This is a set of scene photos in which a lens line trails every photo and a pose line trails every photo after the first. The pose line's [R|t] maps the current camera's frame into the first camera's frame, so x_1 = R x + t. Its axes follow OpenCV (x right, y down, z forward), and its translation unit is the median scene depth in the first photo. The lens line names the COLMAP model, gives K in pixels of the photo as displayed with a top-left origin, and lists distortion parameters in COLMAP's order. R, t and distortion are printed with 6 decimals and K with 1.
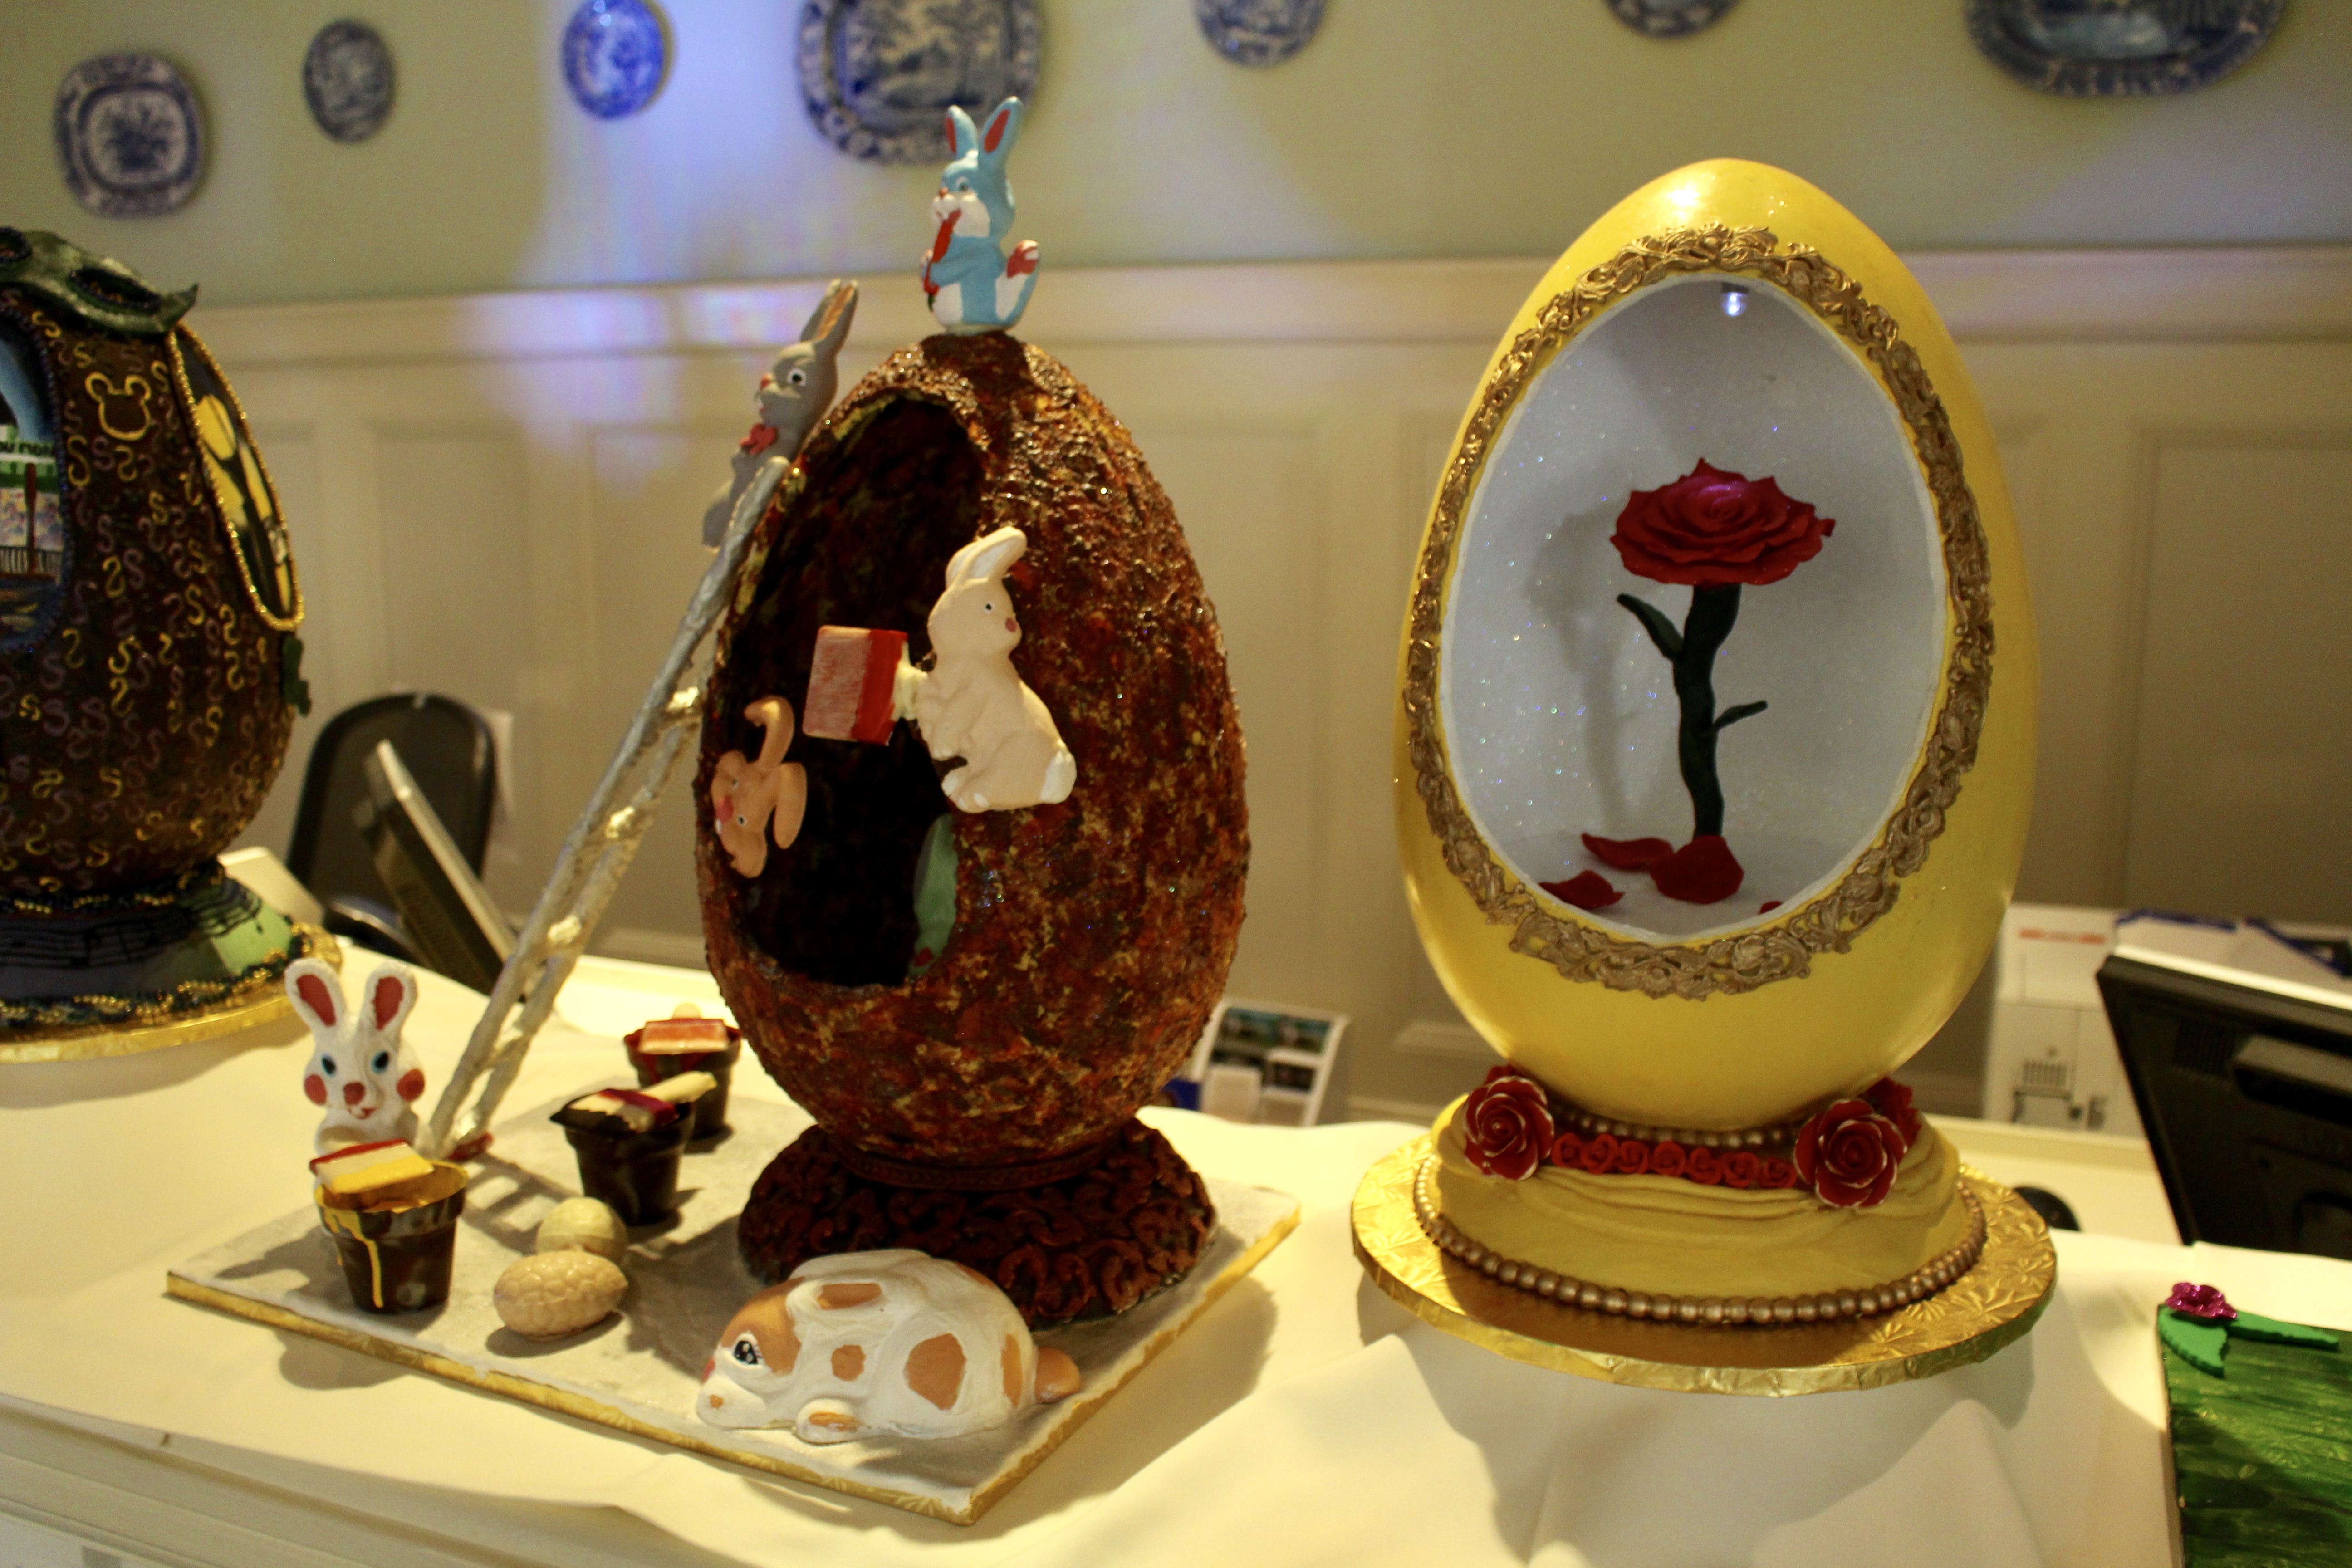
lens RADIAL K [[2049.8, 0, 1161.6], [0, 2049.8, 789.2], [0, 0, 1]] dist [-0.147013, 0.119248]
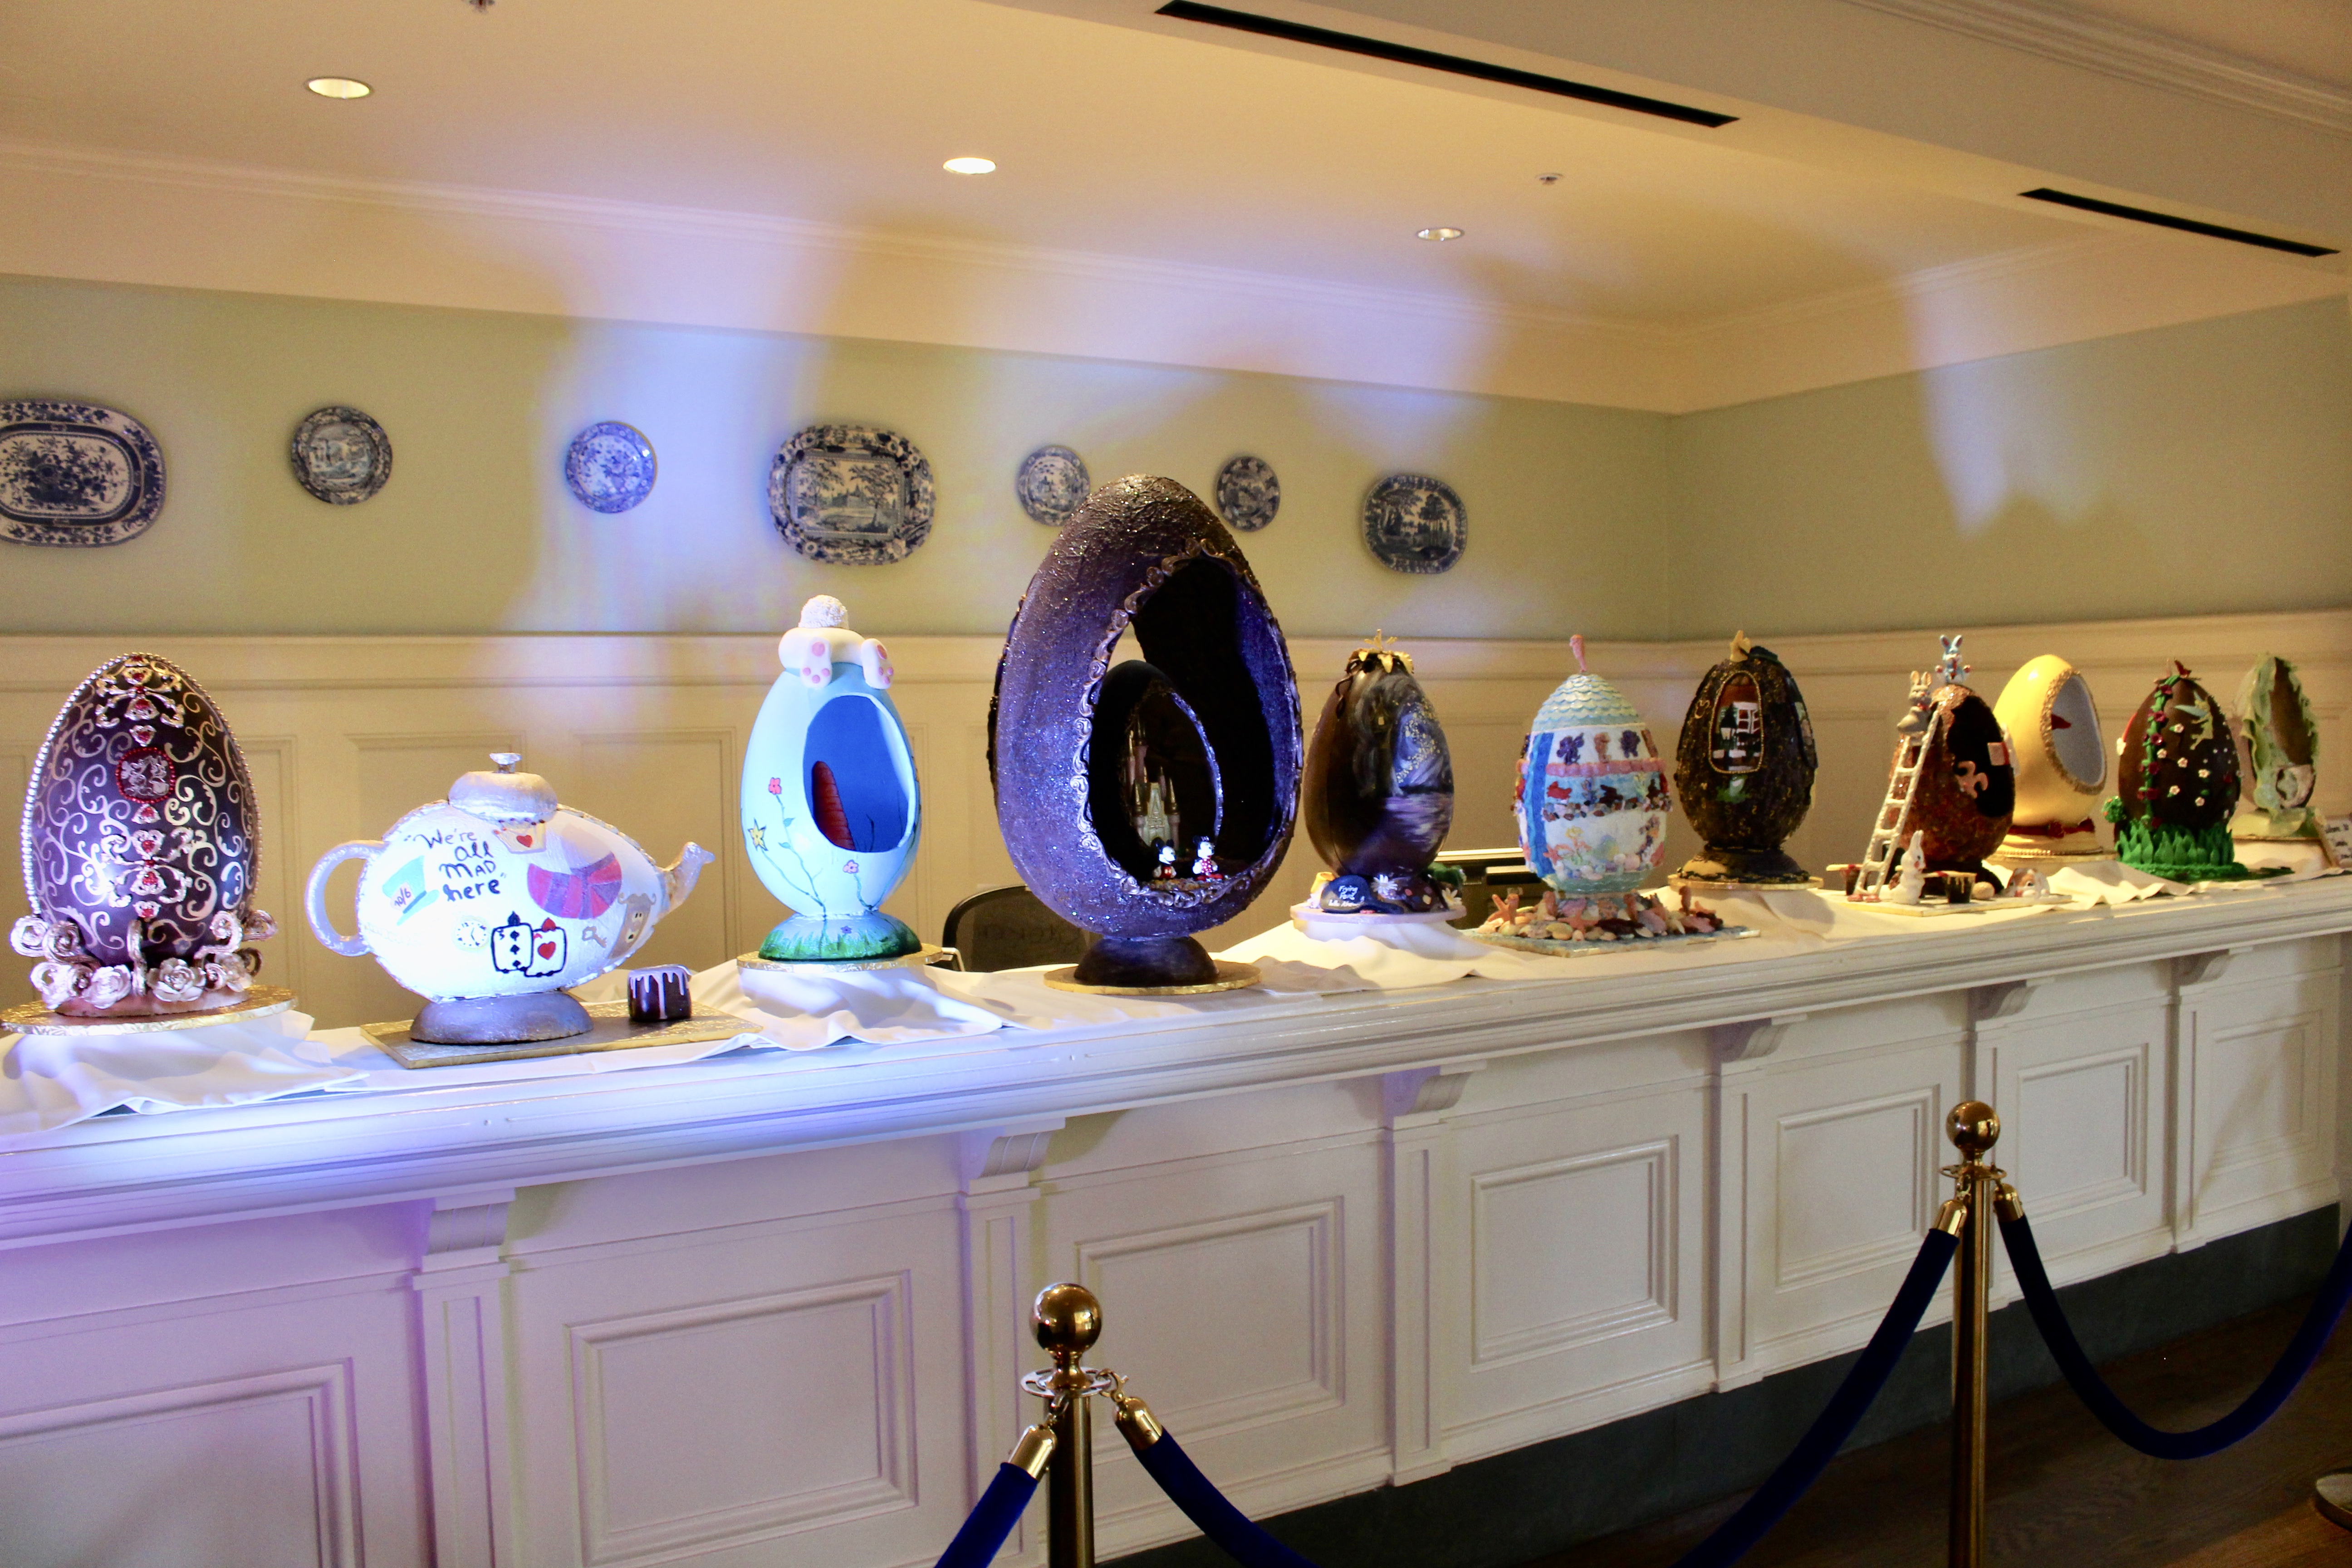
lens RADIAL K [[1904.8, 0, 1127.8], [0, 1904.8, 824.1], [0, 0, 1]] dist [-0.147937, 0.117515]
pose [[0.608091, -0.052353, 0.792140, -1.149206], [0.161828, 0.985046, -0.059126, 0.007792], [-0.777199, 0.164145, 0.607469, -0.019405]]
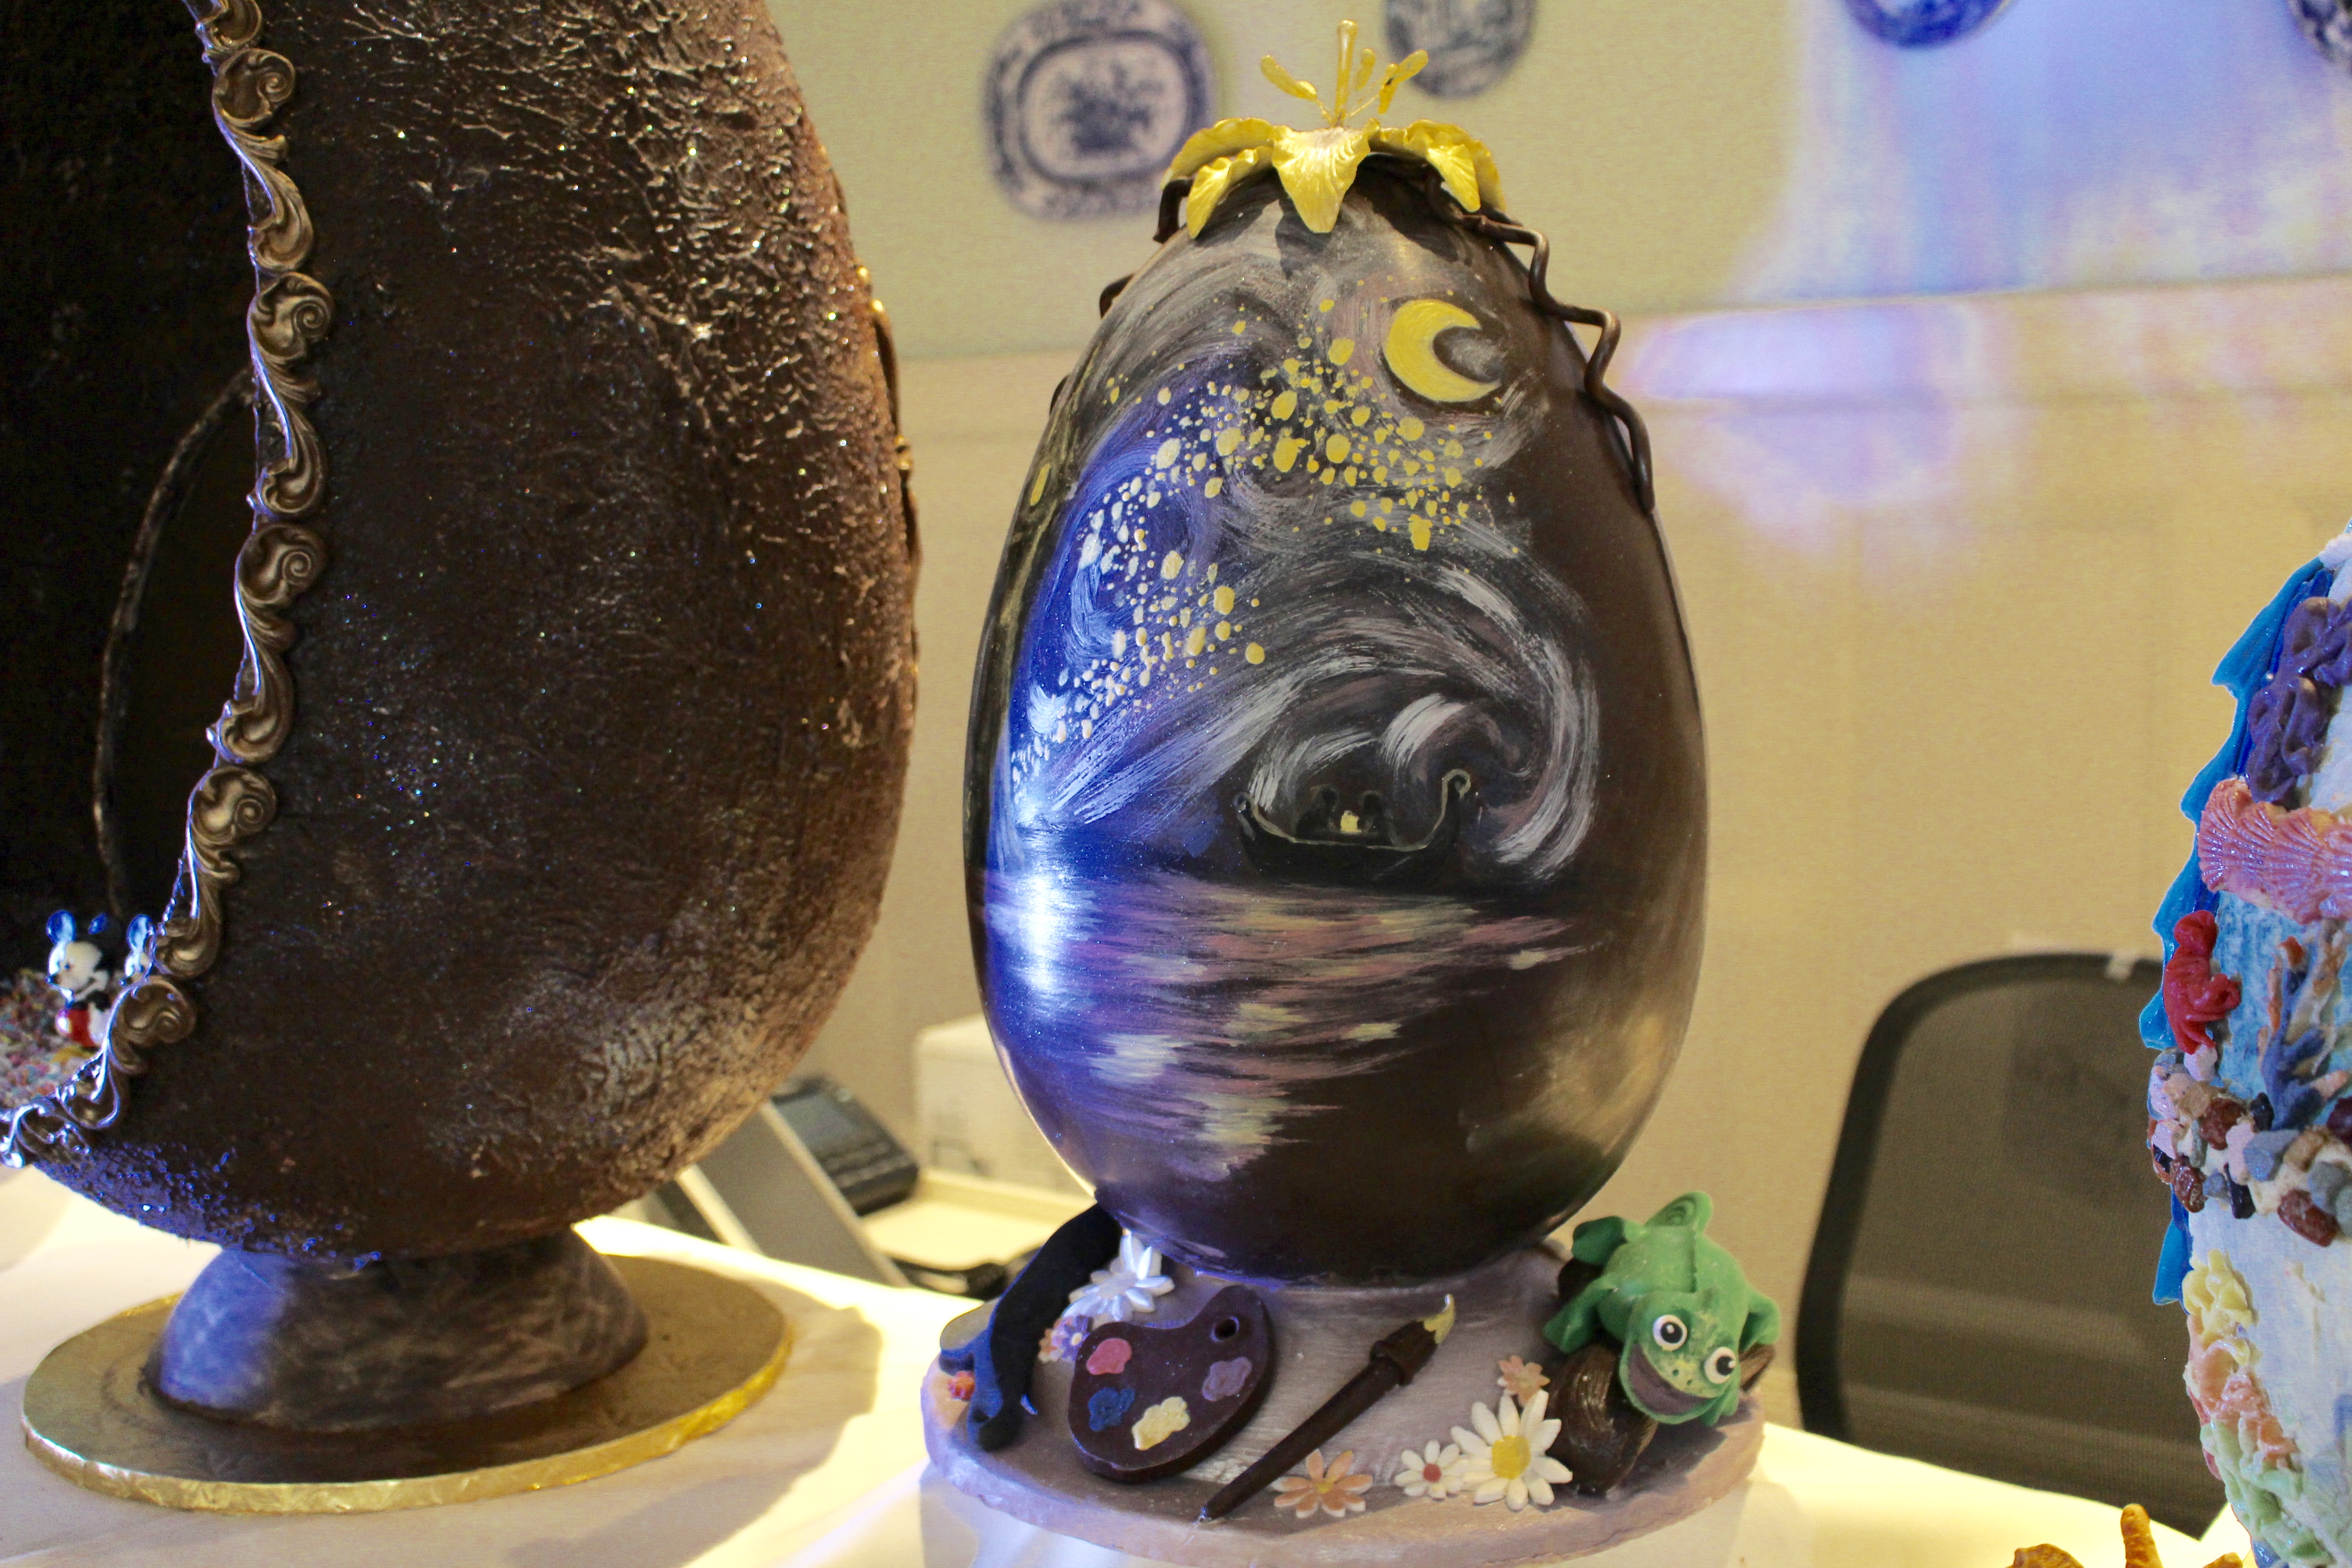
lens RADIAL K [[2508.8, 0, 1180.8], [0, 2508.8, 789.8], [0, 0, 1]] dist [-0.118162, 0.015739]
pose [[0.974788, 0.009805, -0.222917, -0.348695], [-0.026925, 0.996903, -0.073892, -0.026011], [0.221502, 0.078031, 0.972033, 0.188272]]
